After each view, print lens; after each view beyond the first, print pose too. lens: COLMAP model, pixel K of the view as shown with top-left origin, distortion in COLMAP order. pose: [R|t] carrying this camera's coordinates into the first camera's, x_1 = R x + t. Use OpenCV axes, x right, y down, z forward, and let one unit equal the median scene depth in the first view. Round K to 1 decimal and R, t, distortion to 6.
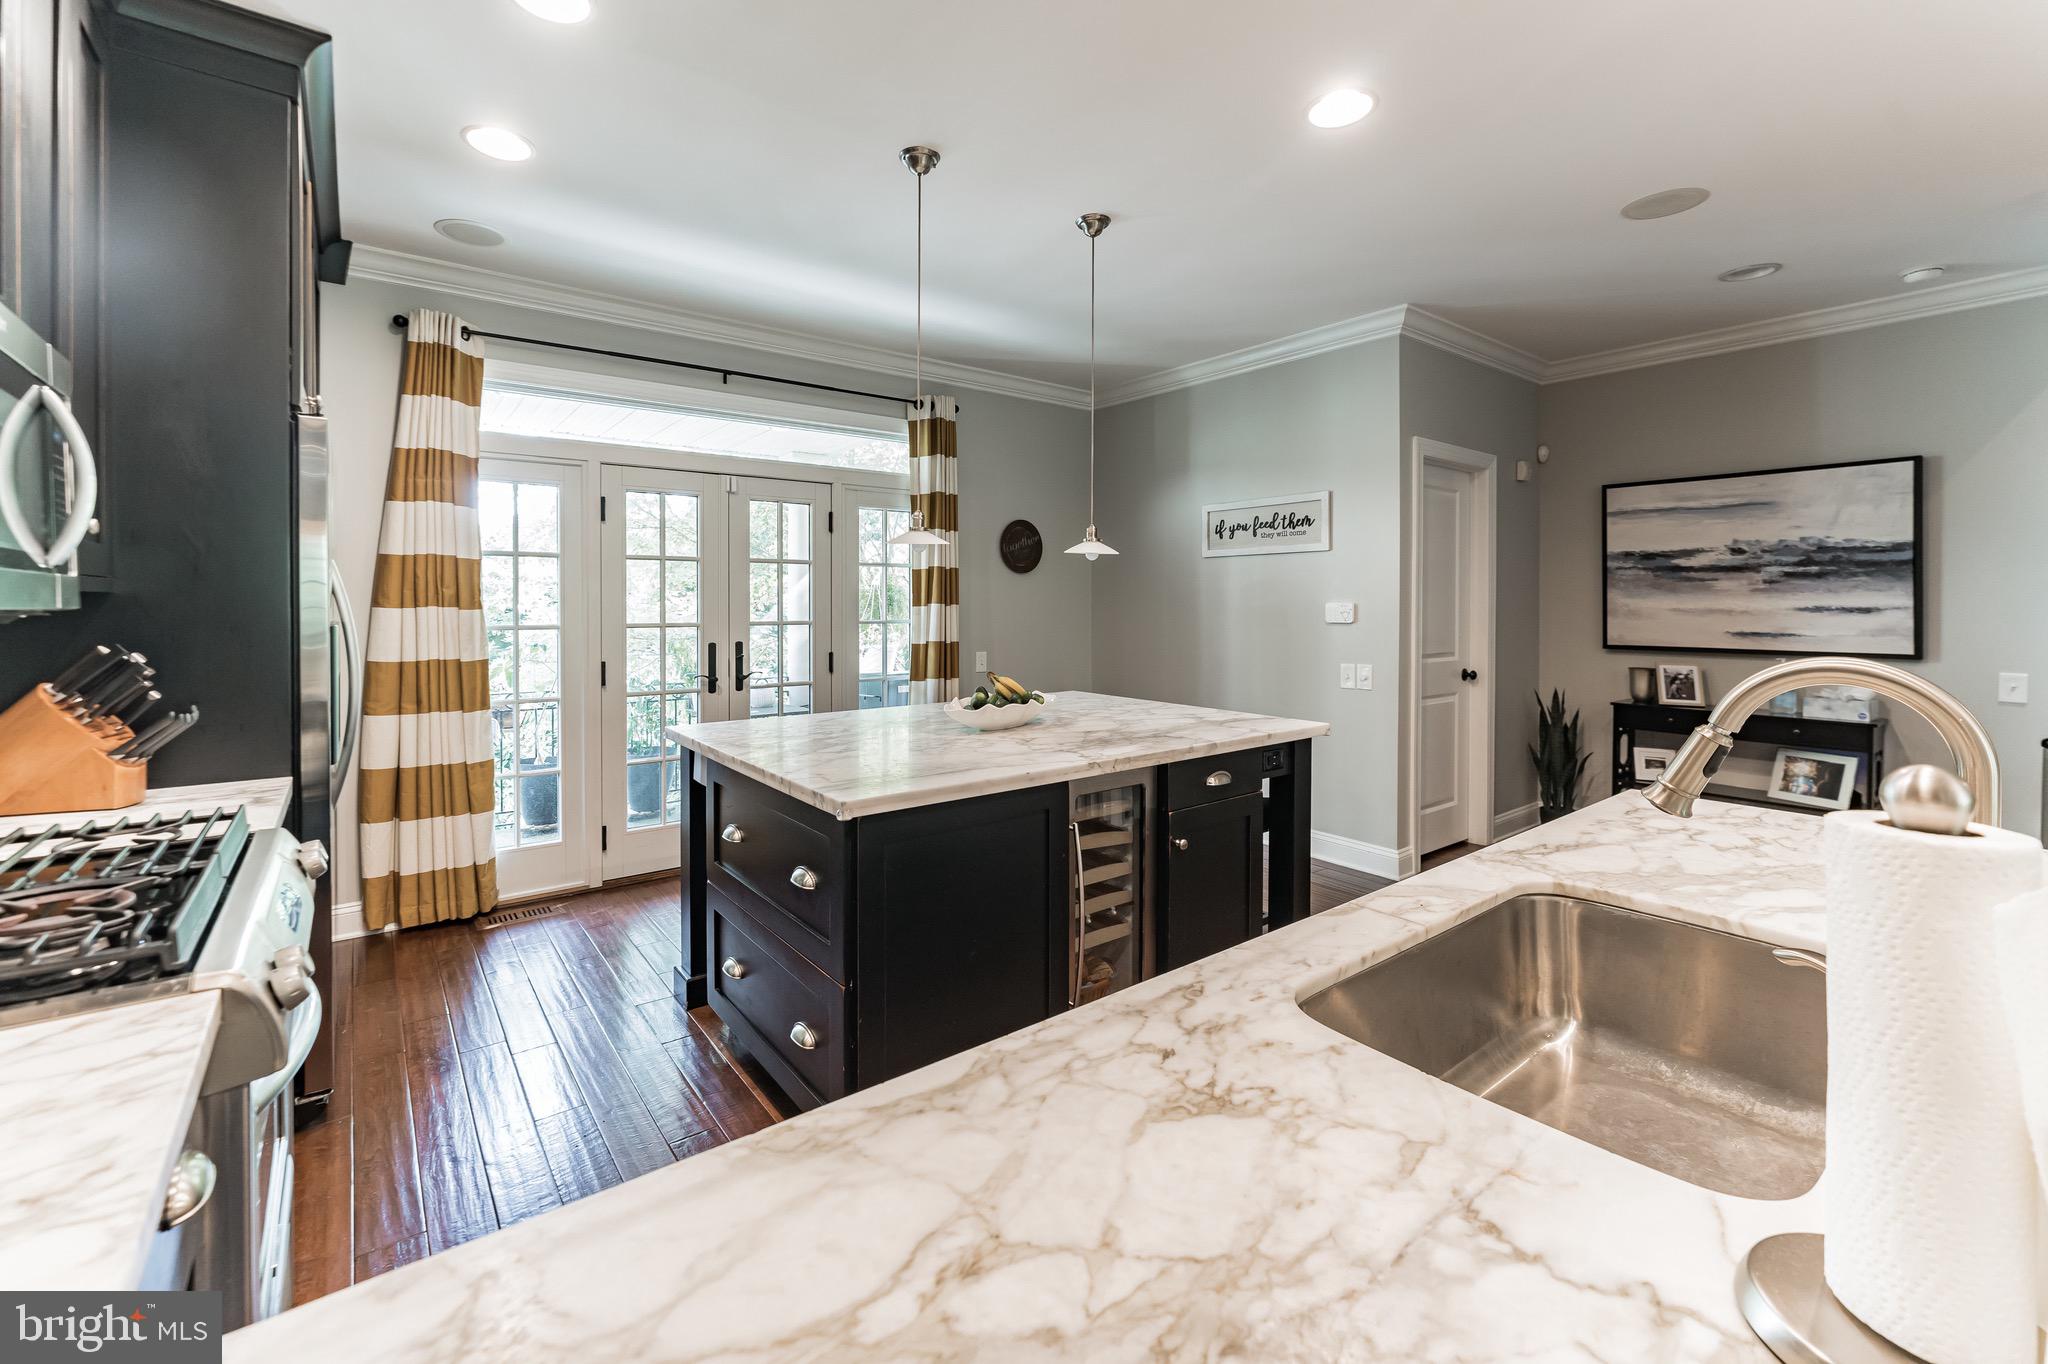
lens RADIAL K [[850.9, 0, 996.6], [0, 850.9, 607.3], [0, 0, 1]] dist [-0.003153, -0.000198]
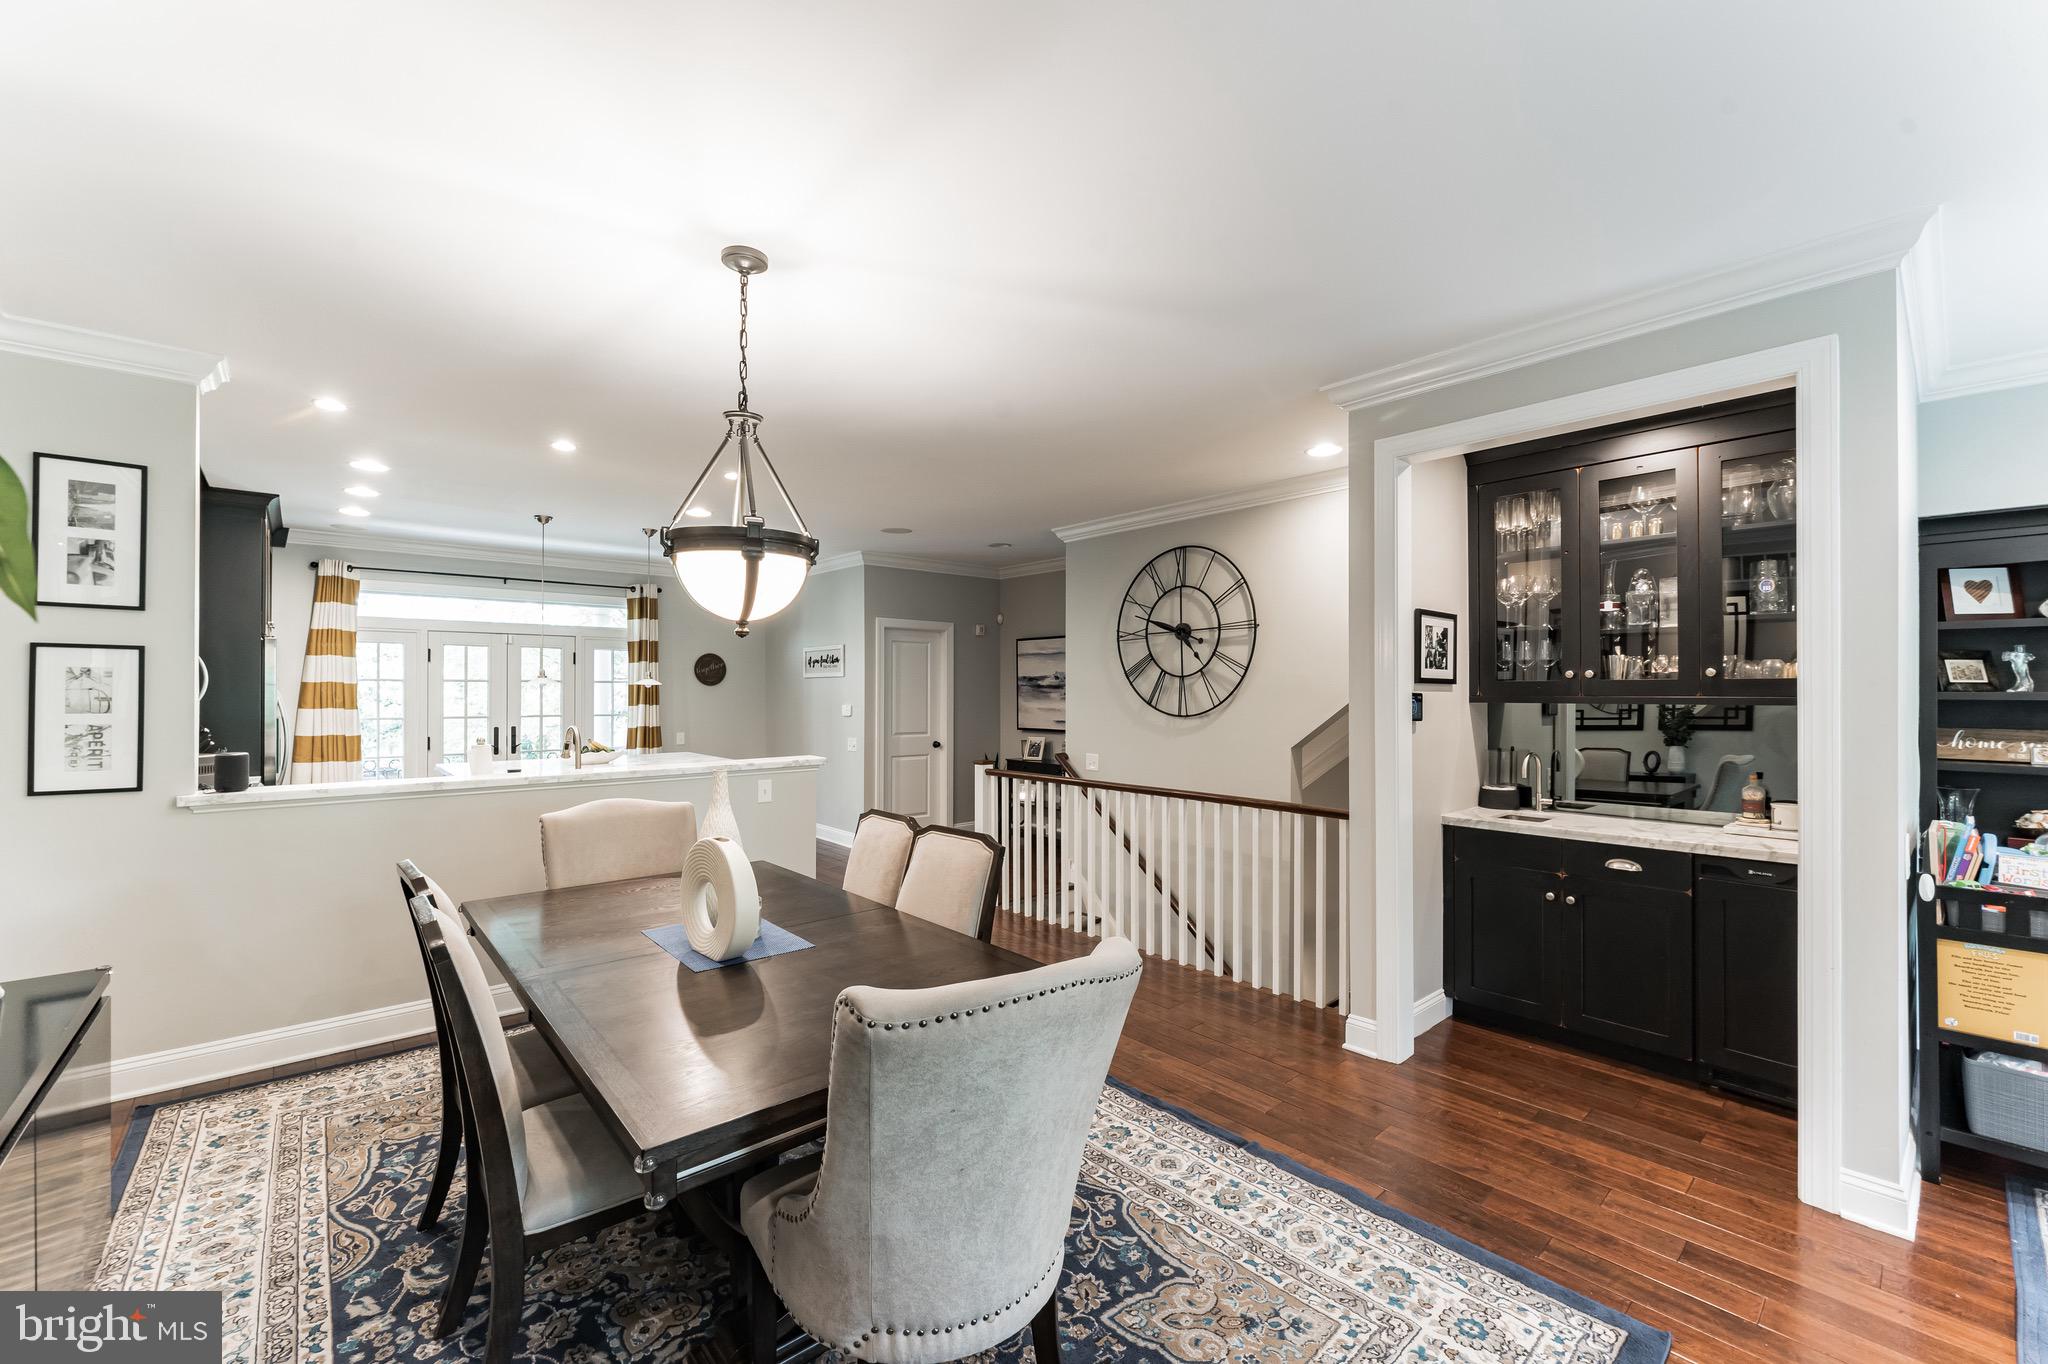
lens RADIAL K [[830.1, 0, 1010.2], [0, 830.1, 689.3], [0, 0, 1]] dist [-0.008535, -0.000072]
pose [[0.997676, 0.001329, 0.068119, 0.623001], [-0.000668, 0.999952, -0.009734, -0.021589], [-0.068129, 0.009666, 0.997630, -0.813621]]
